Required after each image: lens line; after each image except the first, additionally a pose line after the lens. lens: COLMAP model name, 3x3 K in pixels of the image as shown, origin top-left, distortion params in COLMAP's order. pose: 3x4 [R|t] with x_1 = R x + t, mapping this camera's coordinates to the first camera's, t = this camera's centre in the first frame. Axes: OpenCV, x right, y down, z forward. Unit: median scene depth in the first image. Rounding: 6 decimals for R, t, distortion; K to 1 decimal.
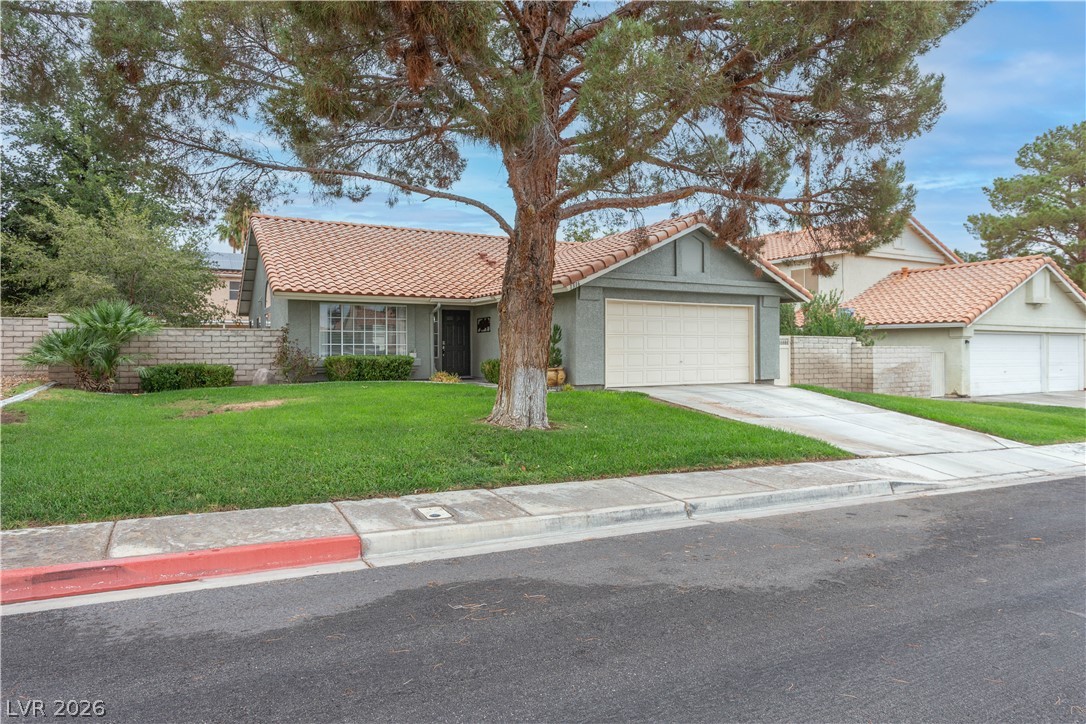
lens RADIAL K [[679.3, 0, 543.2], [0, 679.3, 344.9], [0, 0, 1]] dist [0.001315, 0.000427]
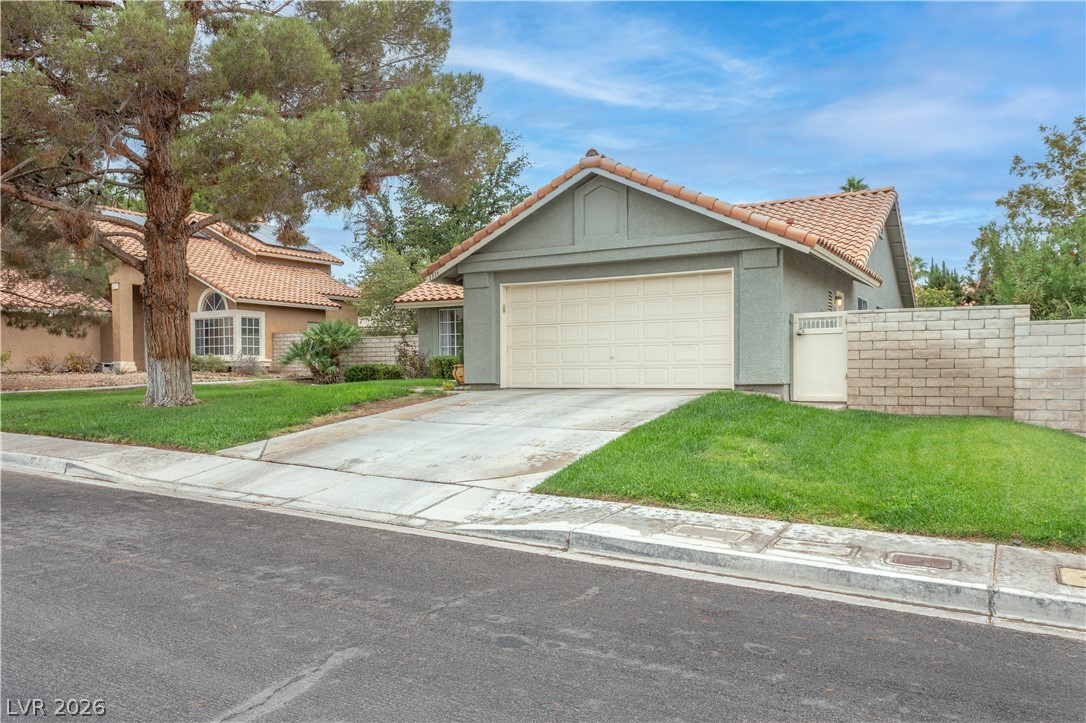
lens RADIAL K [[817.0, 0, 543.0], [0, 817.0, 361.5], [0, 0, 1]] dist [-0.002298, -0.001355]
pose [[0.508310, -0.010825, -0.861106, 0.929437], [0.014002, 0.999893, -0.004305, 0.032166], [0.861060, -0.009869, 0.508407, 0.480539]]
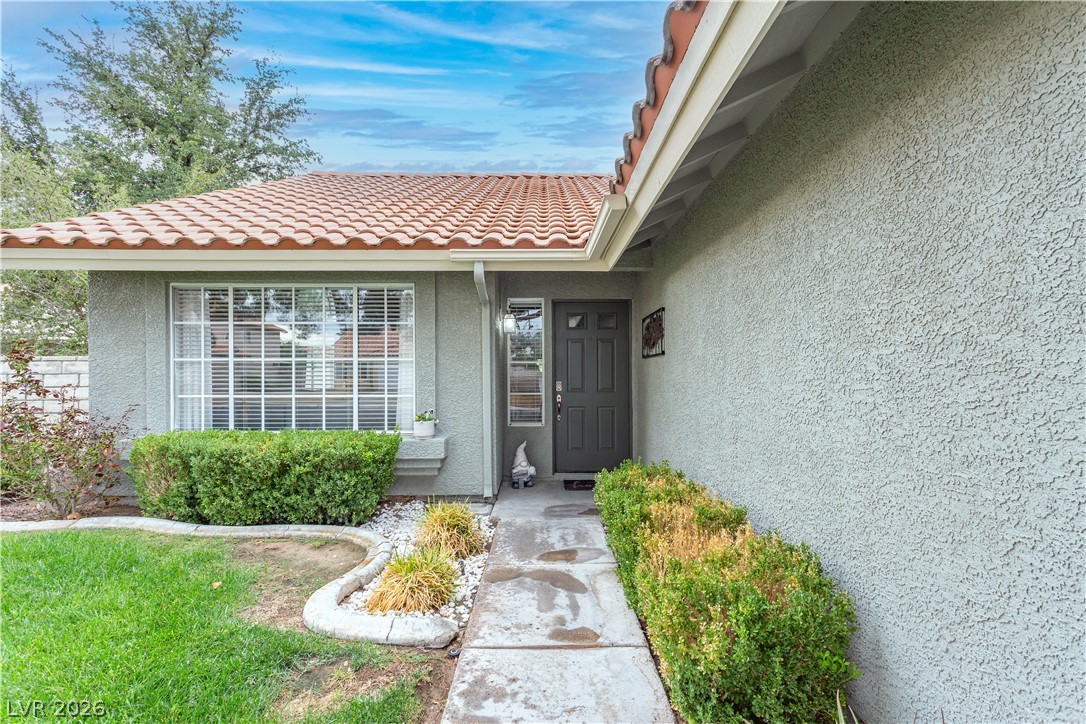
lens RADIAL K [[515.6, 0, 547.3], [0, 515.6, 372.7], [0, 0, 1]] dist [0.001411, 0.000304]
pose [[0.882064, 0.004859, -0.471105, -0.017659], [0.001890, 0.999902, 0.013853, -0.017436], [0.471127, -0.013110, 0.881968, 0.873327]]
